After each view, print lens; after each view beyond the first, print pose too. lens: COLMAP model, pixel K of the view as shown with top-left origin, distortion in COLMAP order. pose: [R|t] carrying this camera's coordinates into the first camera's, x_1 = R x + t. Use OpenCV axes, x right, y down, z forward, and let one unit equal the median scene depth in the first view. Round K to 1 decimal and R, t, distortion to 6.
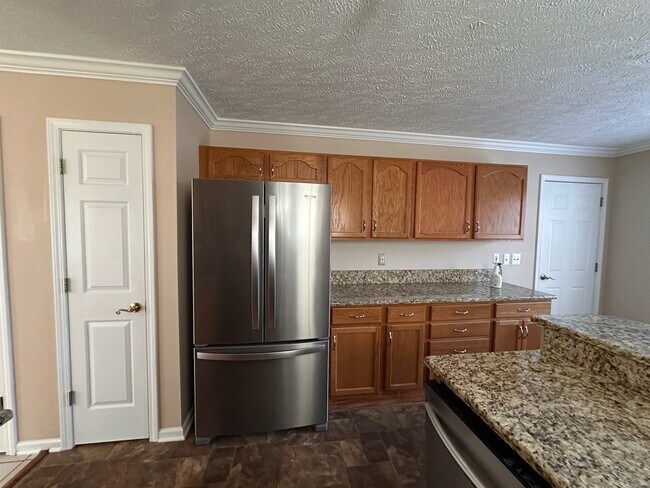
lens RADIAL K [[257.6, 0, 326.2], [0, 257.6, 243.9], [0, 0, 1]] dist [-0.007482, 0.003024]
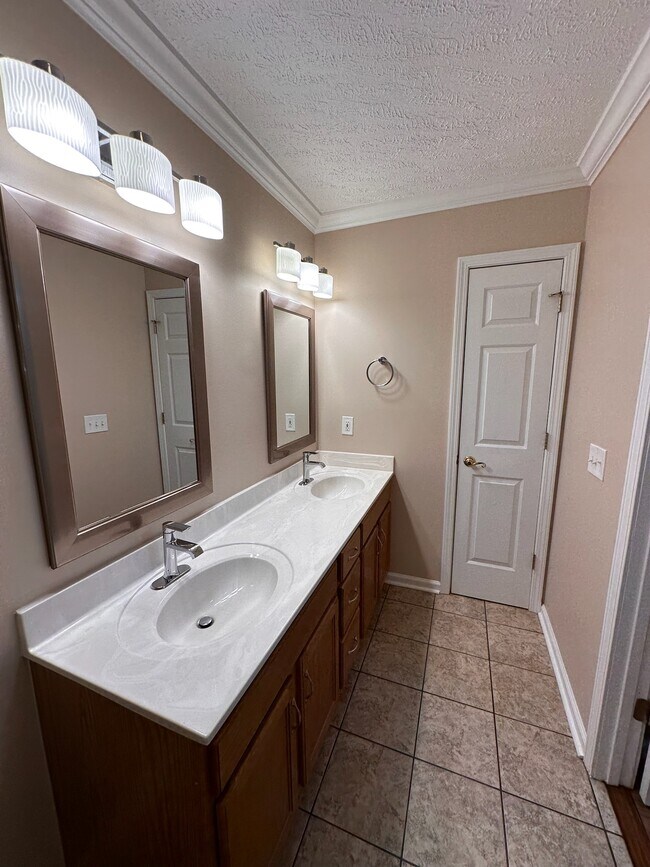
lens RADIAL K [[343.6, 0, 325.0], [0, 343.6, 435.4], [0, 0, 1]] dist [-0.007482, 0.003024]
pose [[0.865883, 0.069494, -0.495397, -0.799935], [-0.007773, 0.992053, 0.125578, -0.000942], [0.500187, -0.104885, 0.859542, -0.365011]]
